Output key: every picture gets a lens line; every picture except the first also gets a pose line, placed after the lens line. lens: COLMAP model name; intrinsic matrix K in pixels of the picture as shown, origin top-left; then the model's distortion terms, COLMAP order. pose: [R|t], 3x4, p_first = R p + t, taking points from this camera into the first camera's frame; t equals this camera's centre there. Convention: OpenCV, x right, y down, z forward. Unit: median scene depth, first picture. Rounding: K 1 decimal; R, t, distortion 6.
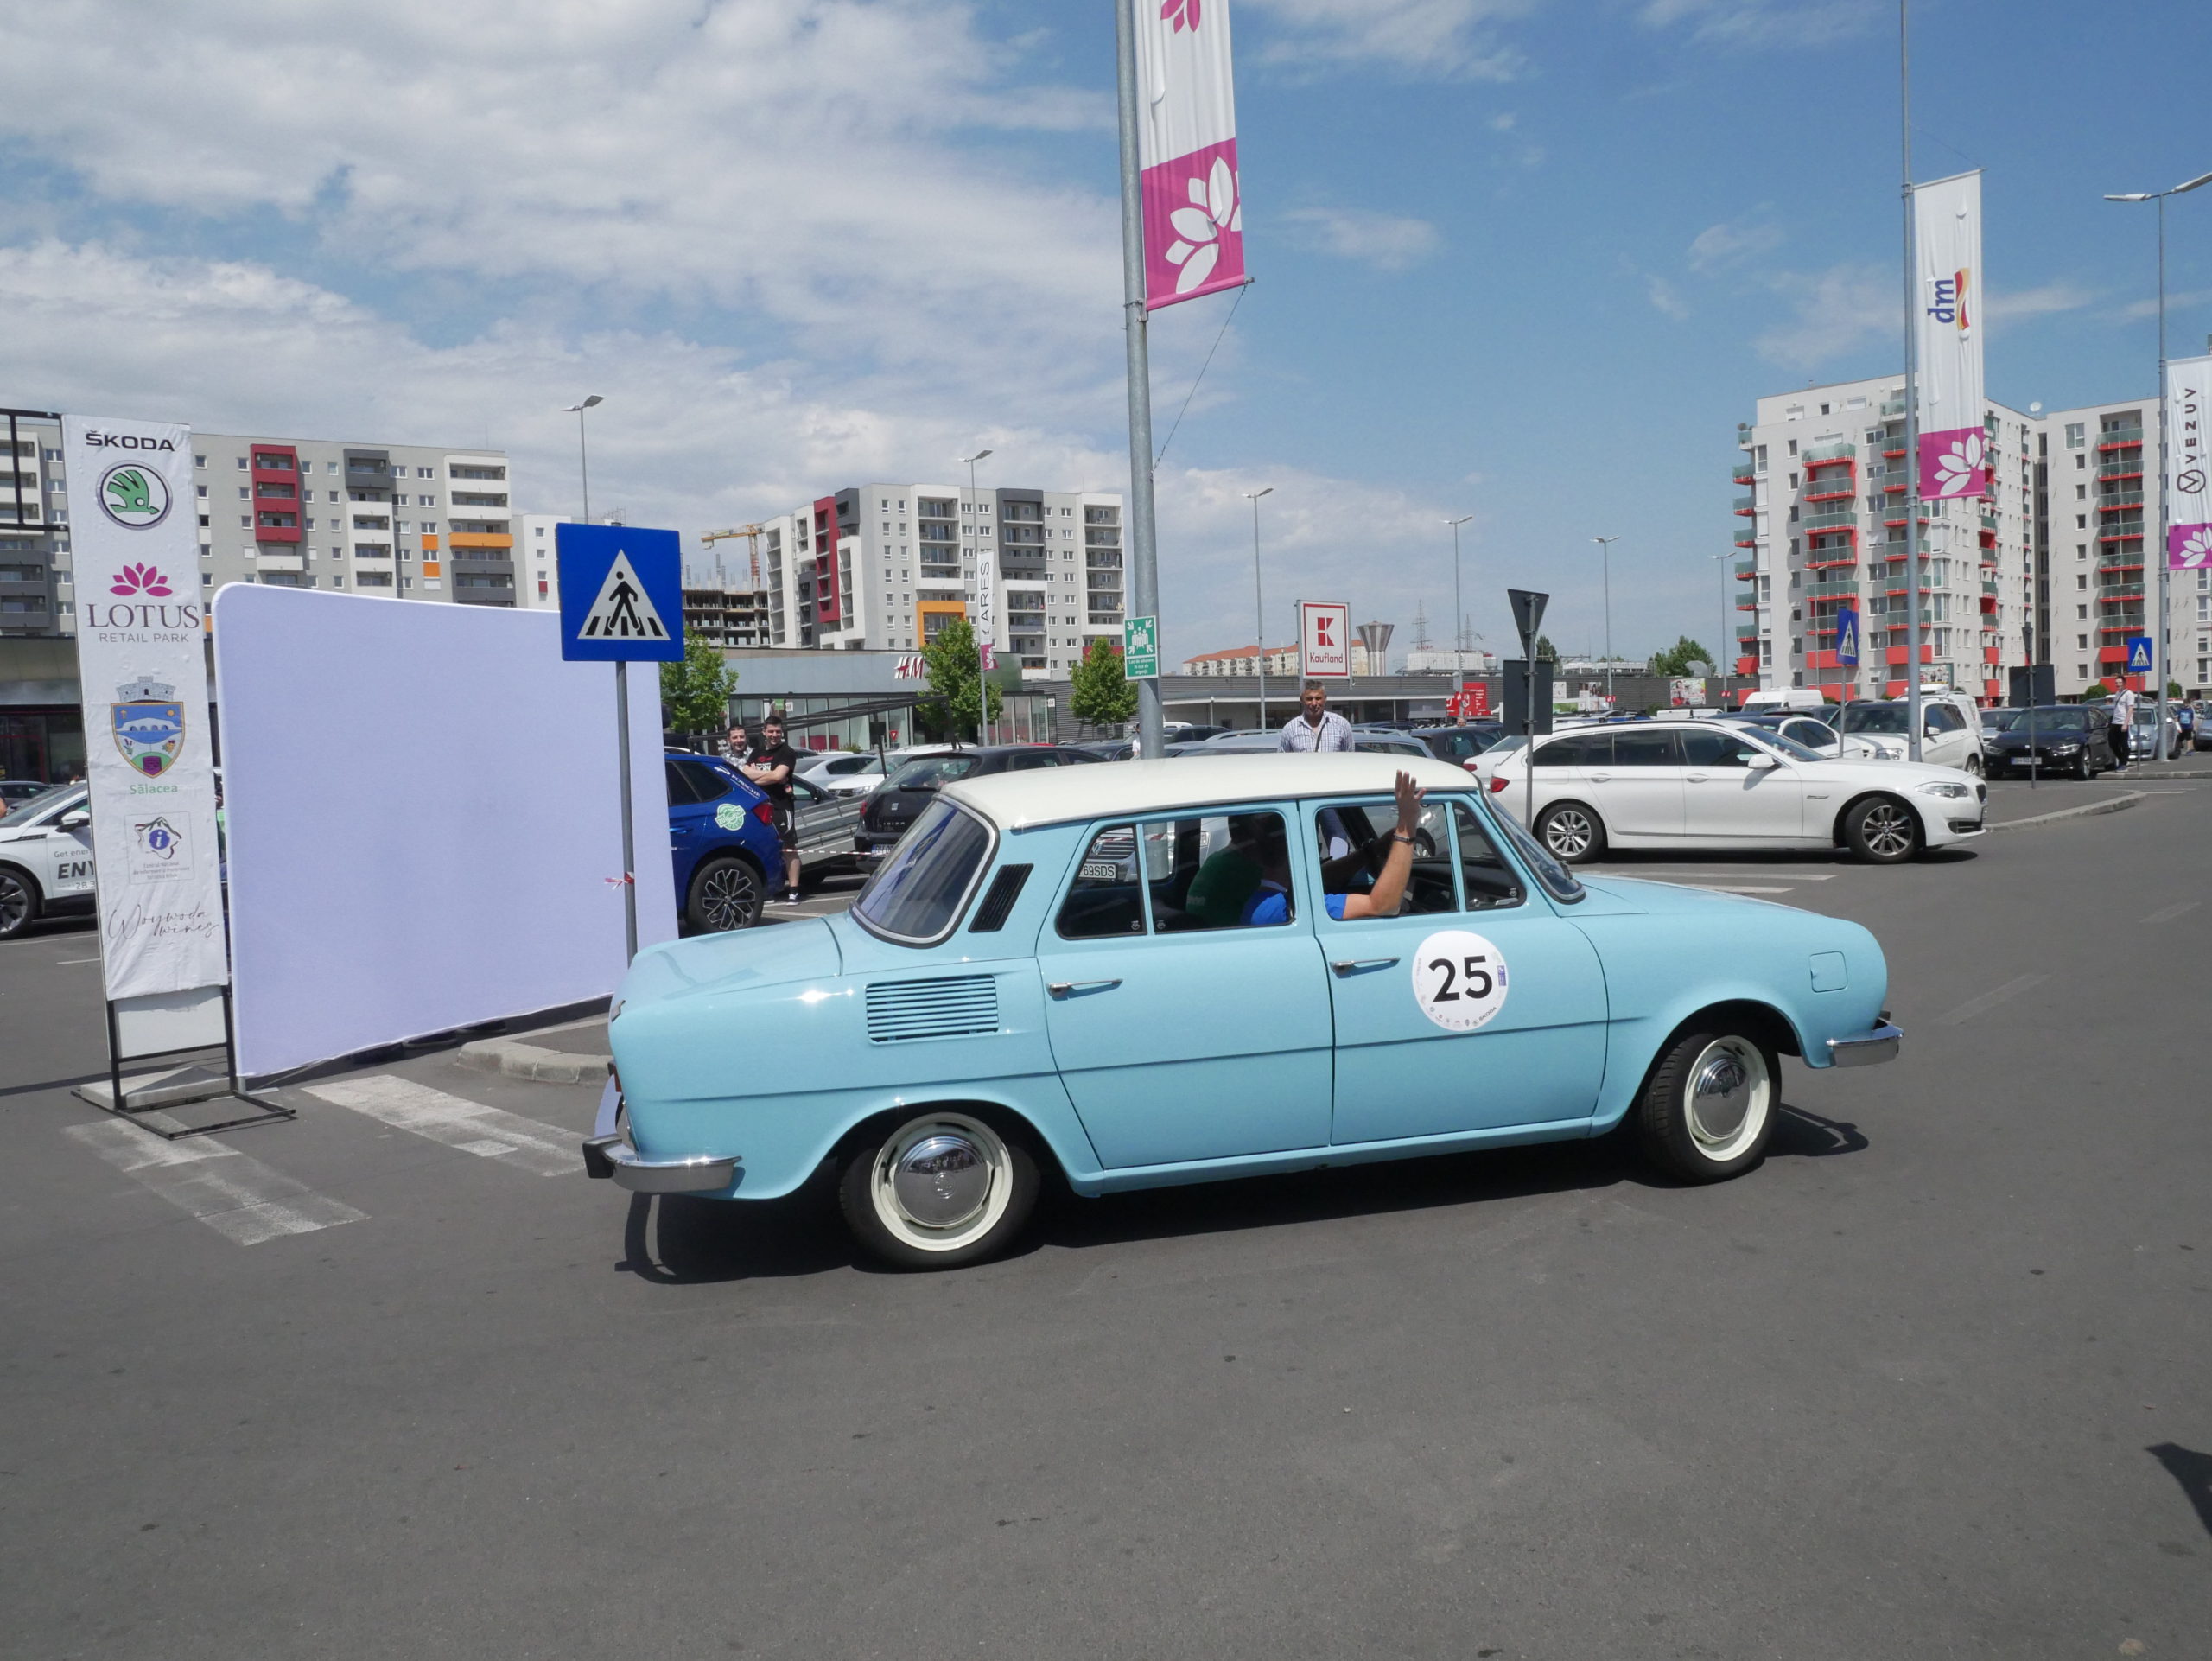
lens RADIAL K [[1620.7, 0, 1108.2], [0, 1620.7, 827.0], [0, 0, 1]] dist [-0.049548, 0.027270]
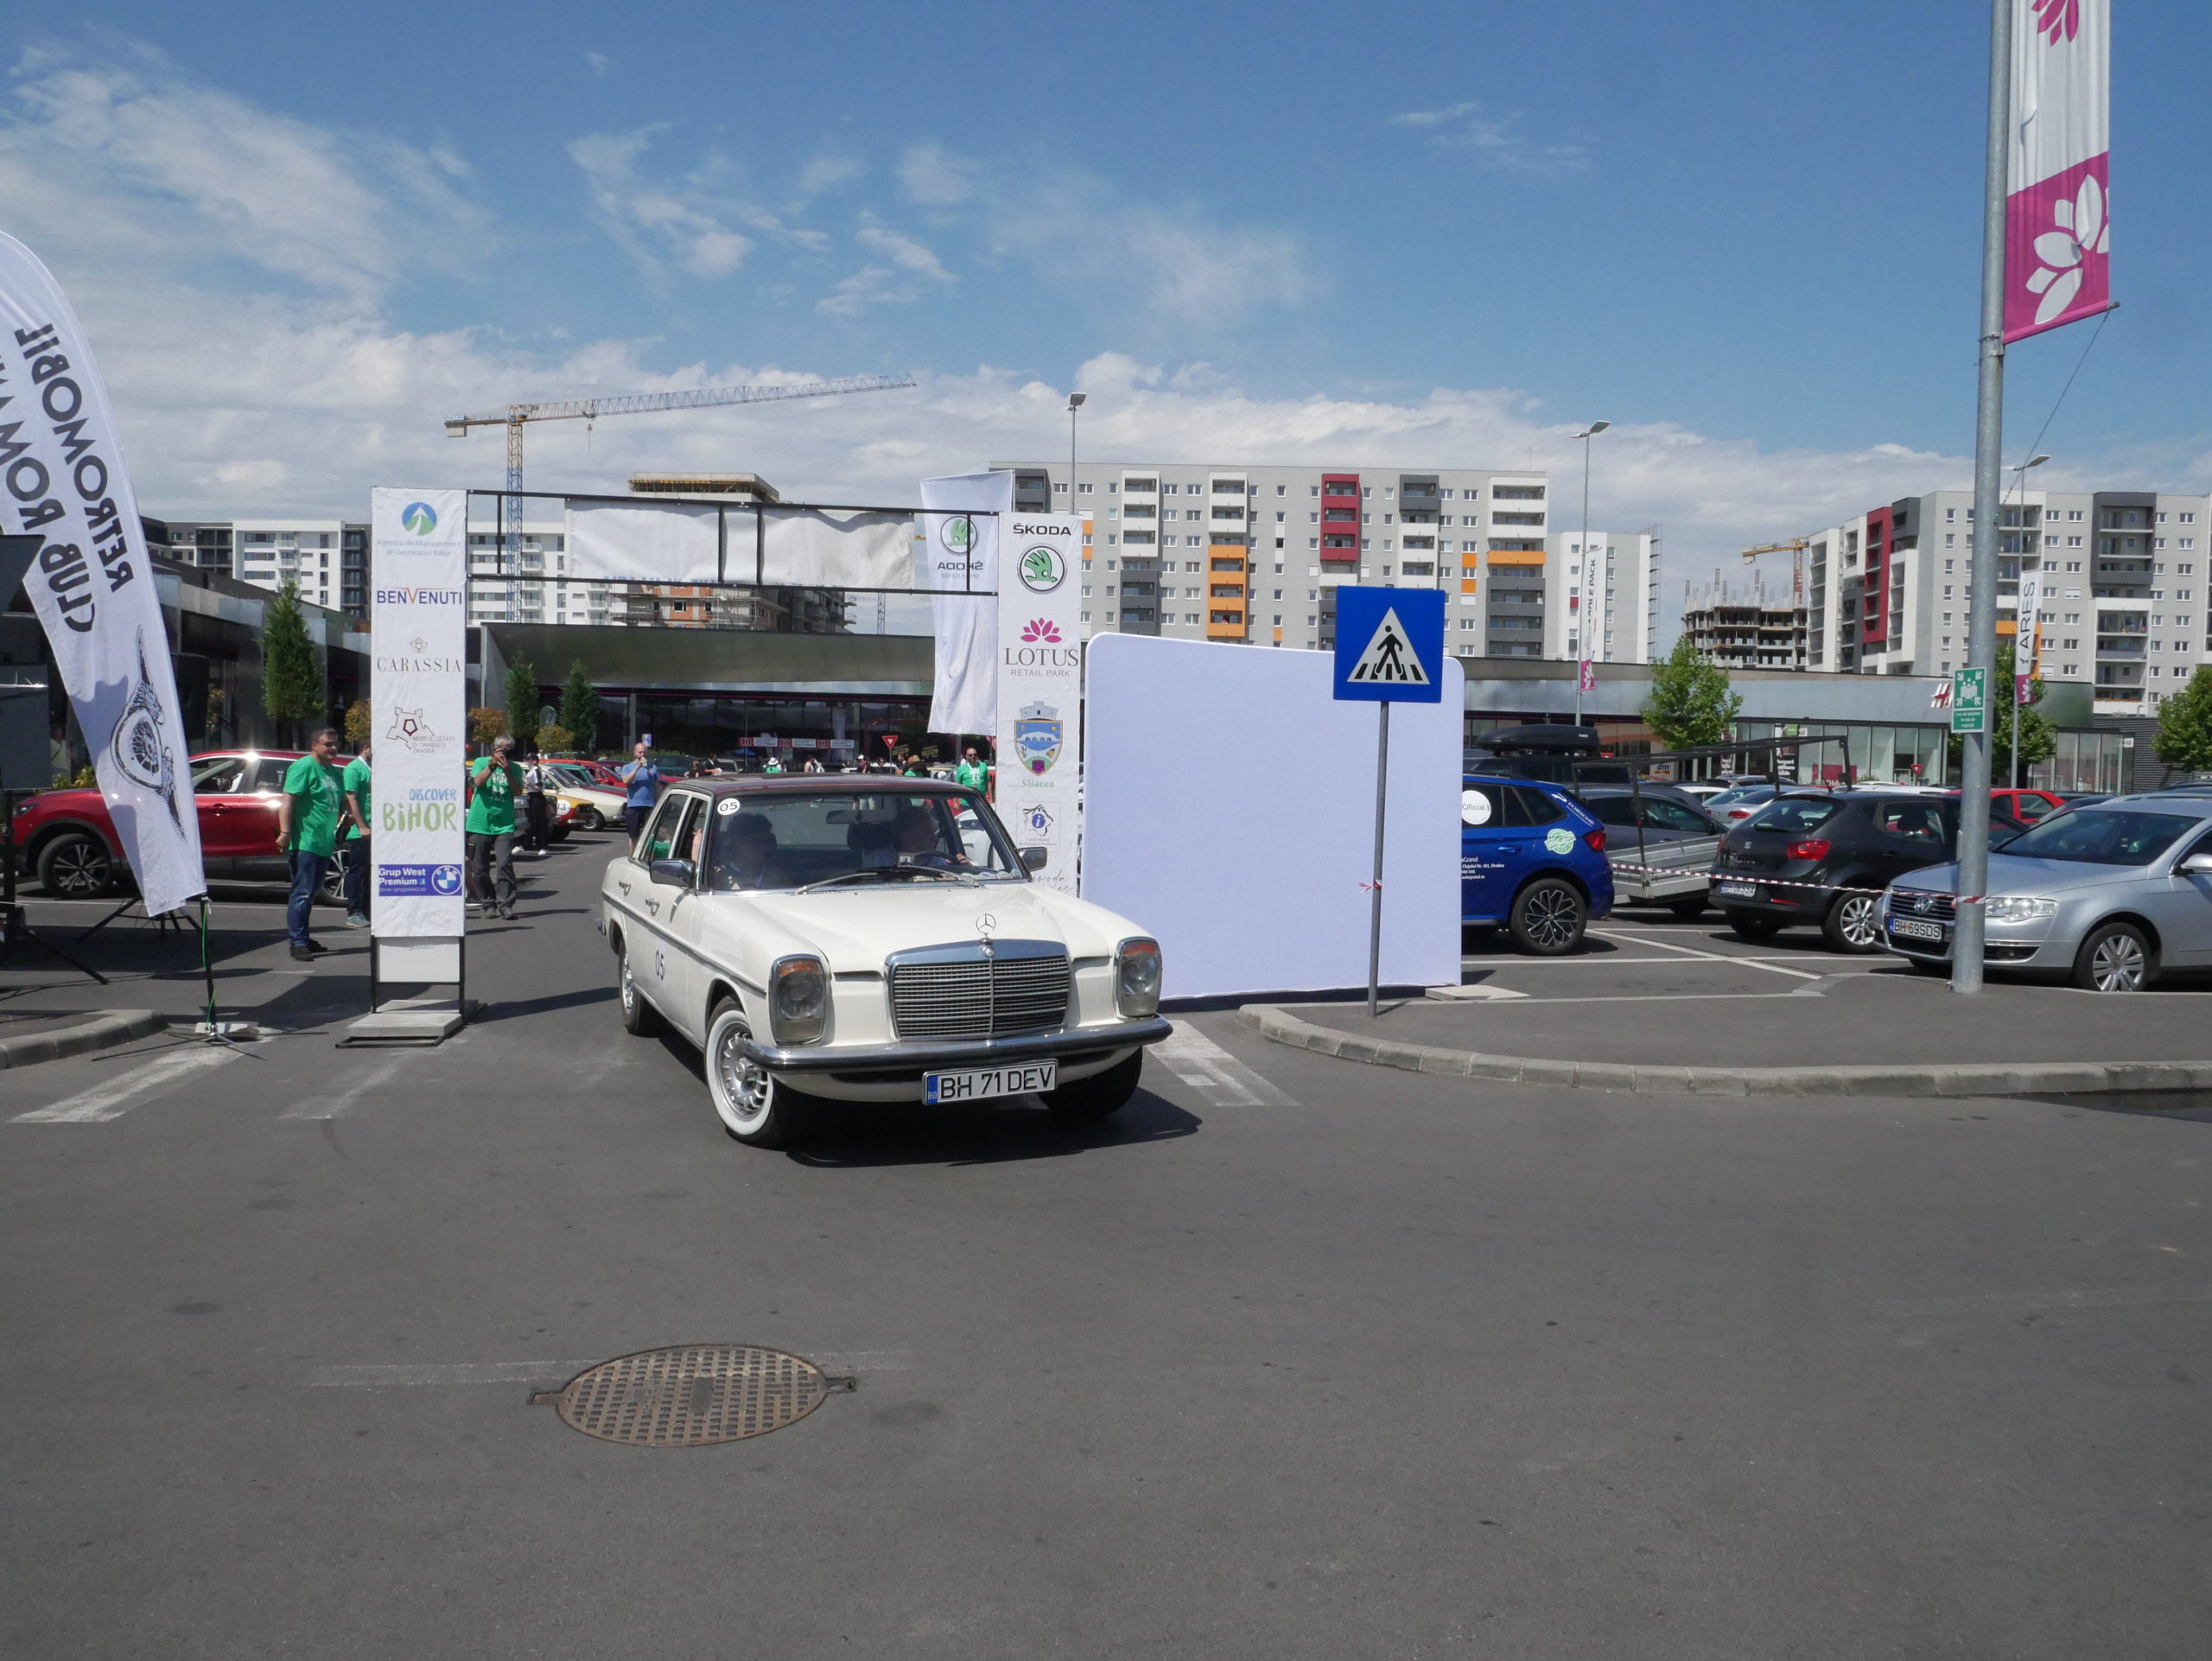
lens RADIAL K [[1625.1, 0, 1103.6], [0, 1625.1, 830.2], [0, 0, 1]] dist [-0.043109, 0.023313]
pose [[0.813267, 0.080132, -0.576347, 0.011554], [-0.084353, 0.996245, 0.019484, -0.000748], [0.575744, 0.032771, 0.816973, -0.004504]]
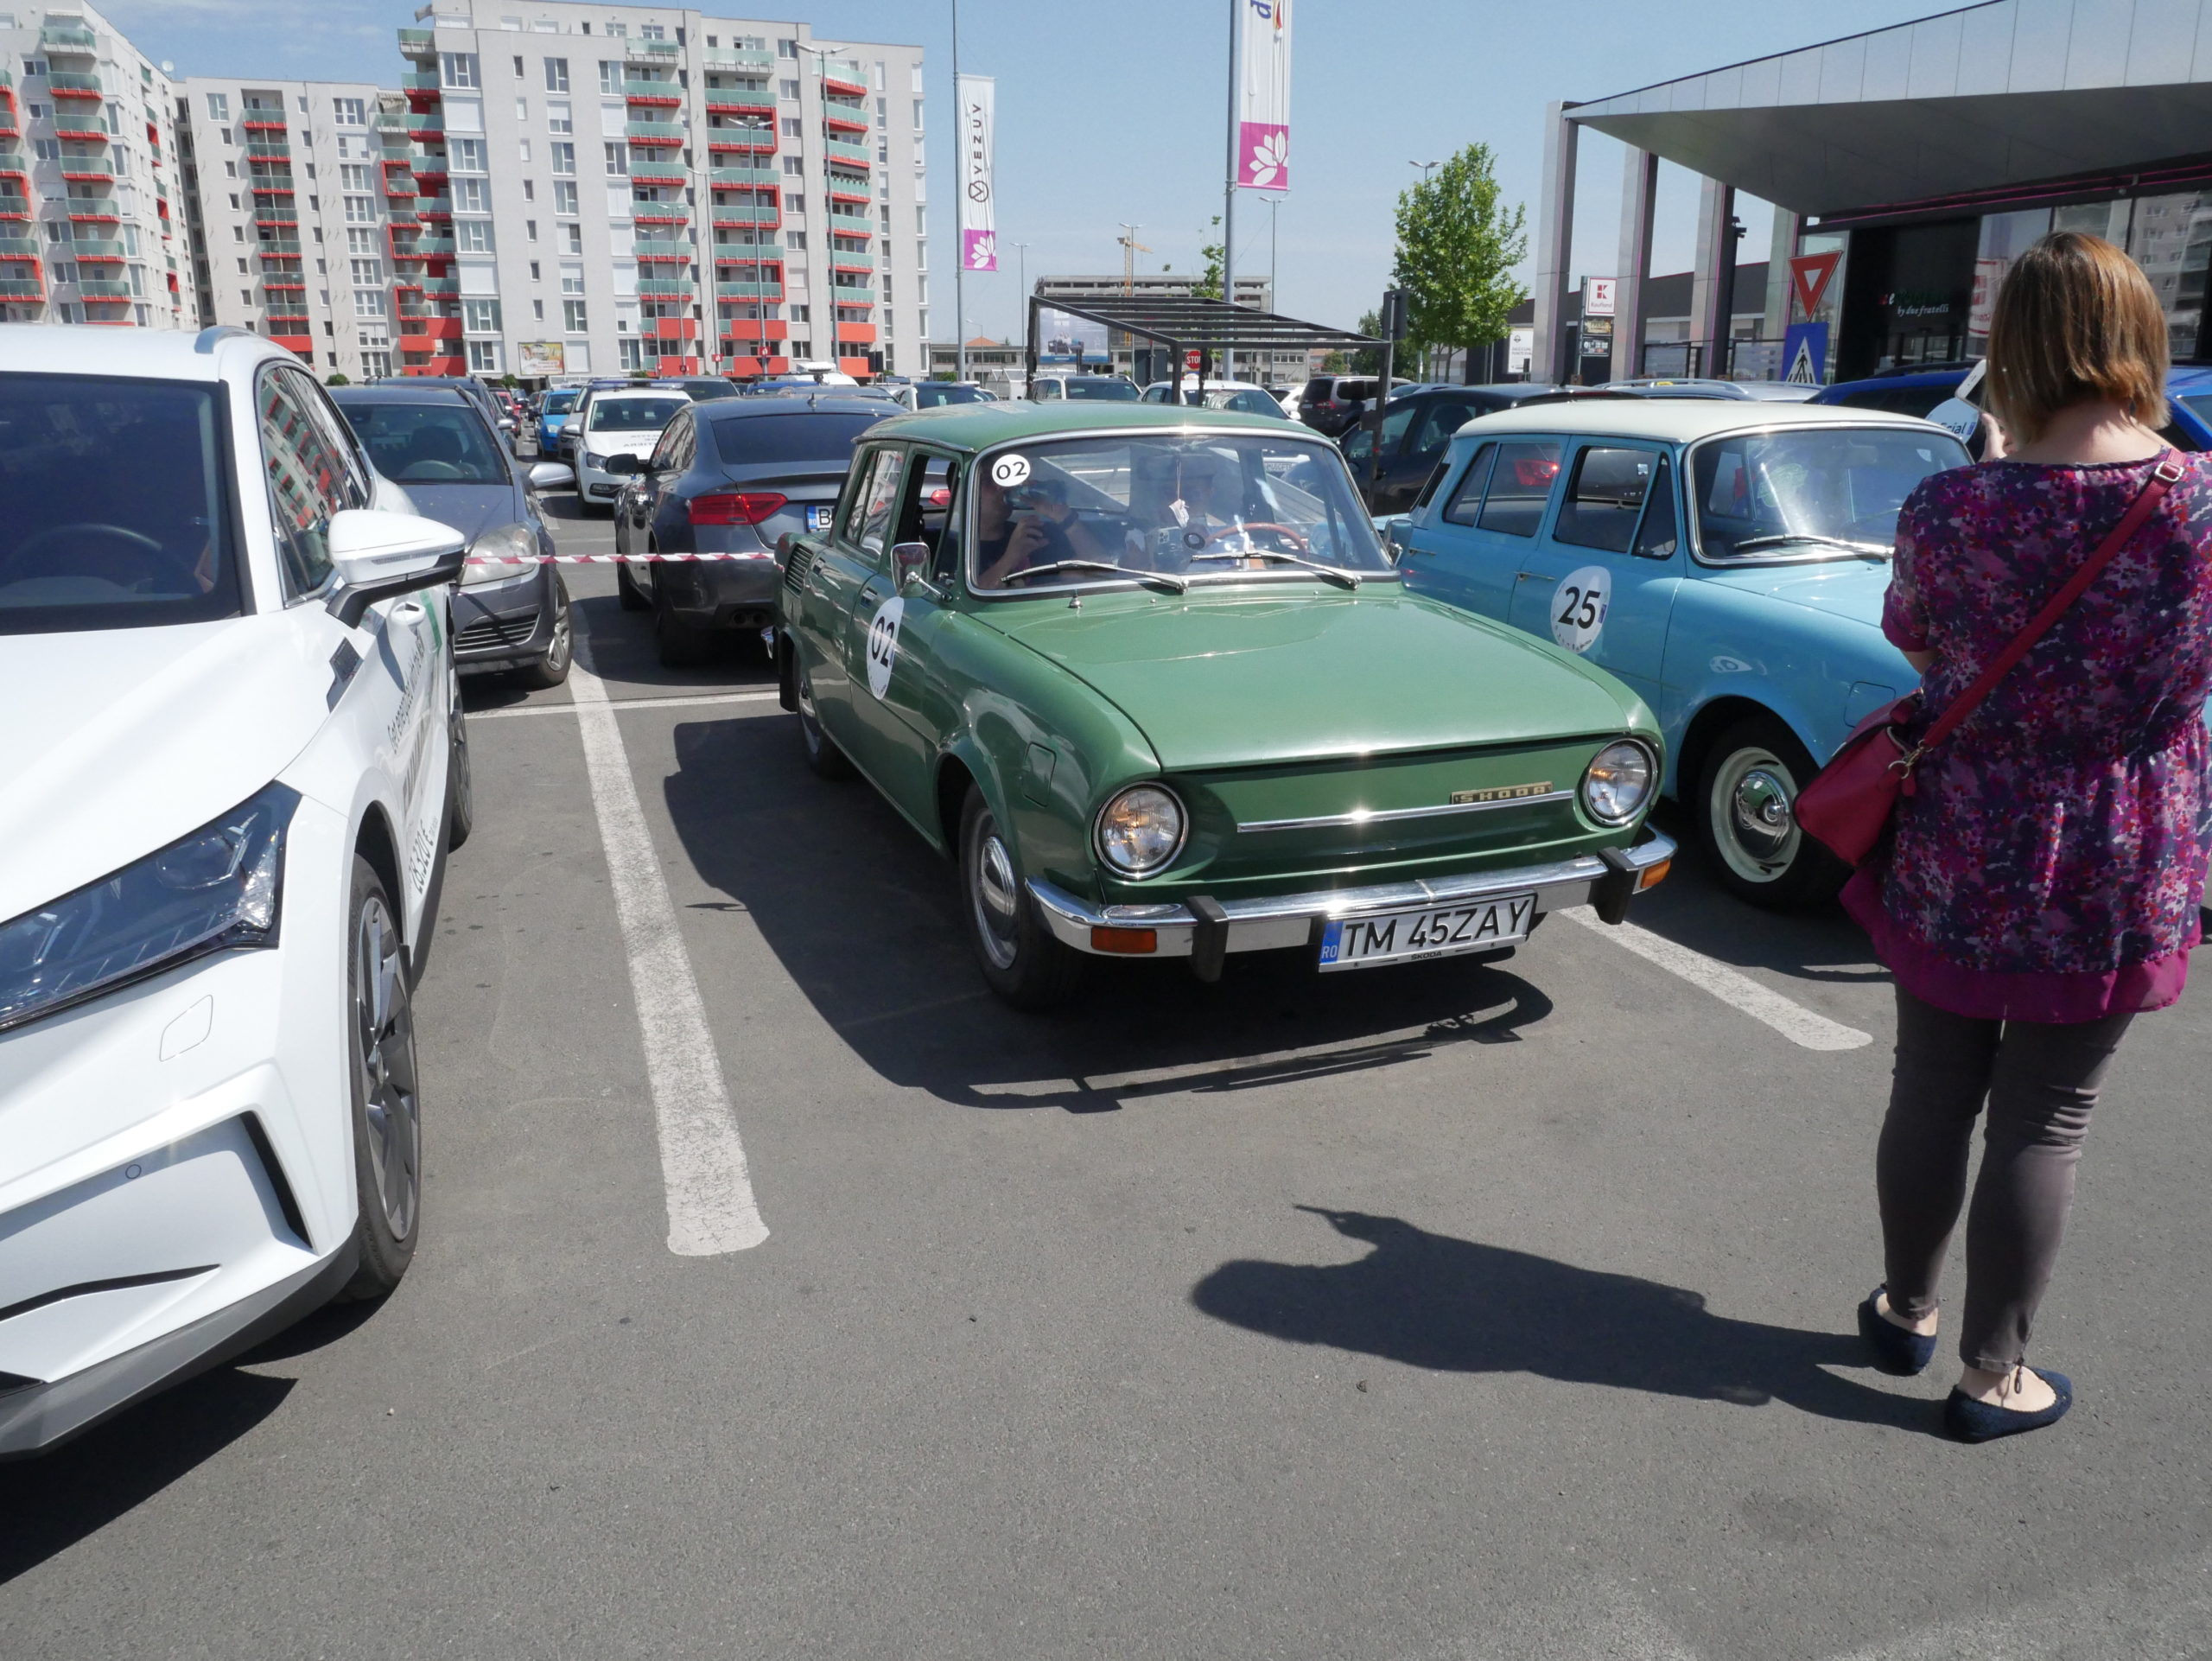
lens RADIAL K [[1603.0, 0, 1106.6], [0, 1603.0, 826.7], [0, 0, 1]] dist [-0.044390, 0.011736]
pose [[0.431062, -0.200877, 0.879678, -0.083861], [0.031572, 0.977666, 0.207781, -0.001029], [-0.901770, -0.061793, 0.427777, 0.087608]]
